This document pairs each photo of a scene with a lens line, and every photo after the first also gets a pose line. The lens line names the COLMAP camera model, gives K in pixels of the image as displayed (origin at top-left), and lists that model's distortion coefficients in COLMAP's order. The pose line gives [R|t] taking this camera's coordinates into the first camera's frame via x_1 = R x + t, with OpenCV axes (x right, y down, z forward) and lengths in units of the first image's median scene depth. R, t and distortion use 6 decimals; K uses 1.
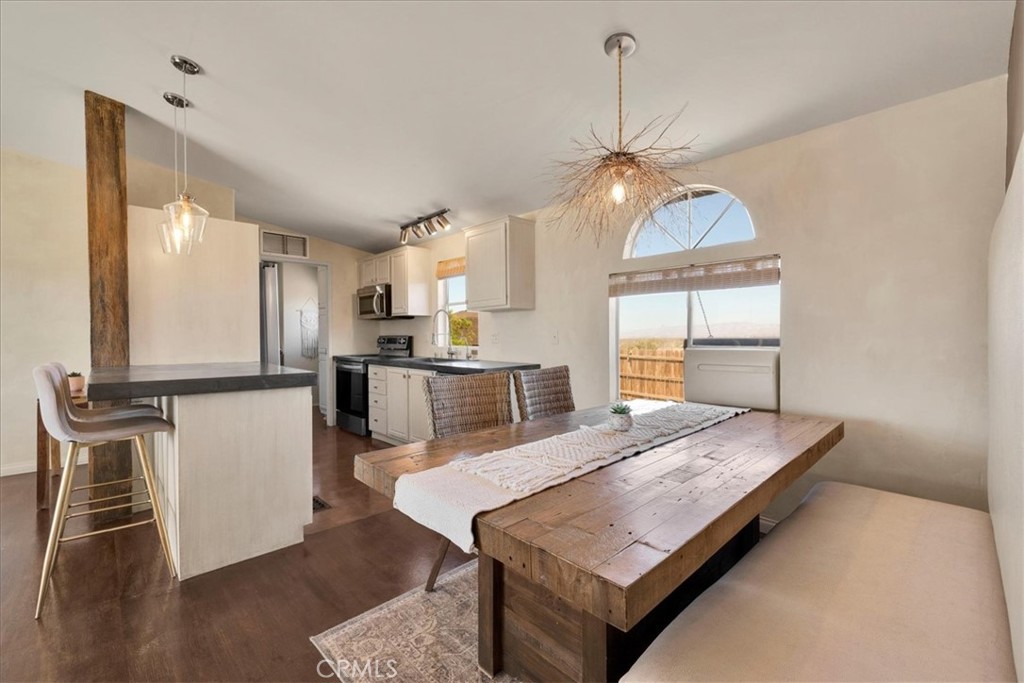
lens RADIAL K [[432.8, 0, 512.0], [0, 432.8, 341.5], [0, 0, 1]] dist [0.000268, 0.000031]
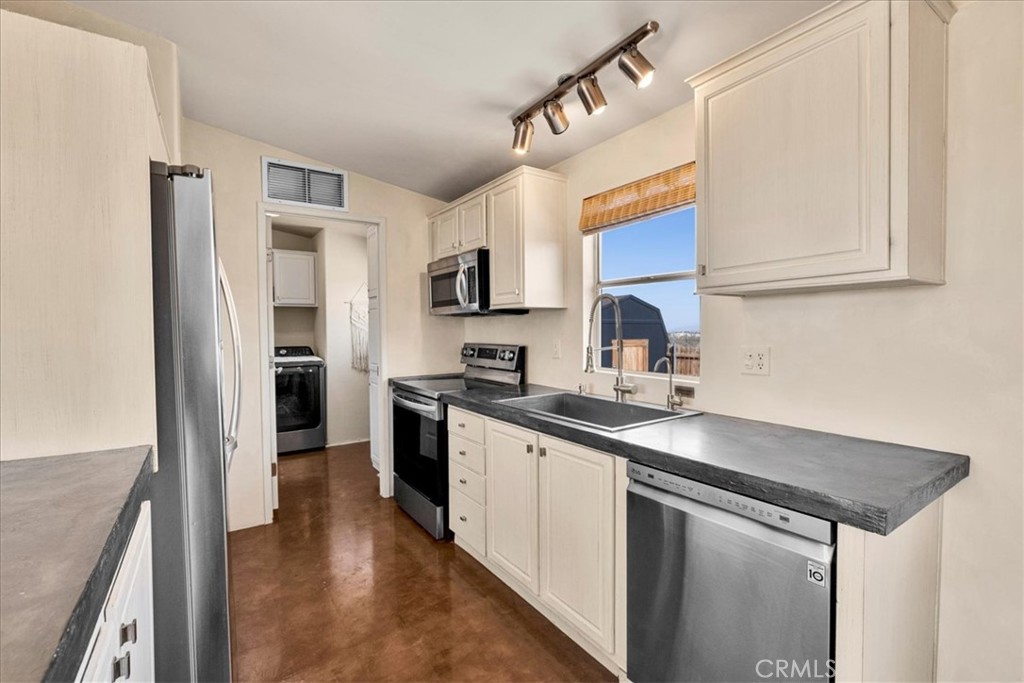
lens RADIAL K [[432.8, 0, 512.0], [0, 432.8, 341.5], [0, 0, 1]] dist [0.000268, 0.000031]
pose [[0.987083, 0.004198, -0.160155, -0.168340], [-0.001463, 0.999851, 0.017188, -0.028858], [0.160203, -0.016732, 0.986942, 0.487392]]
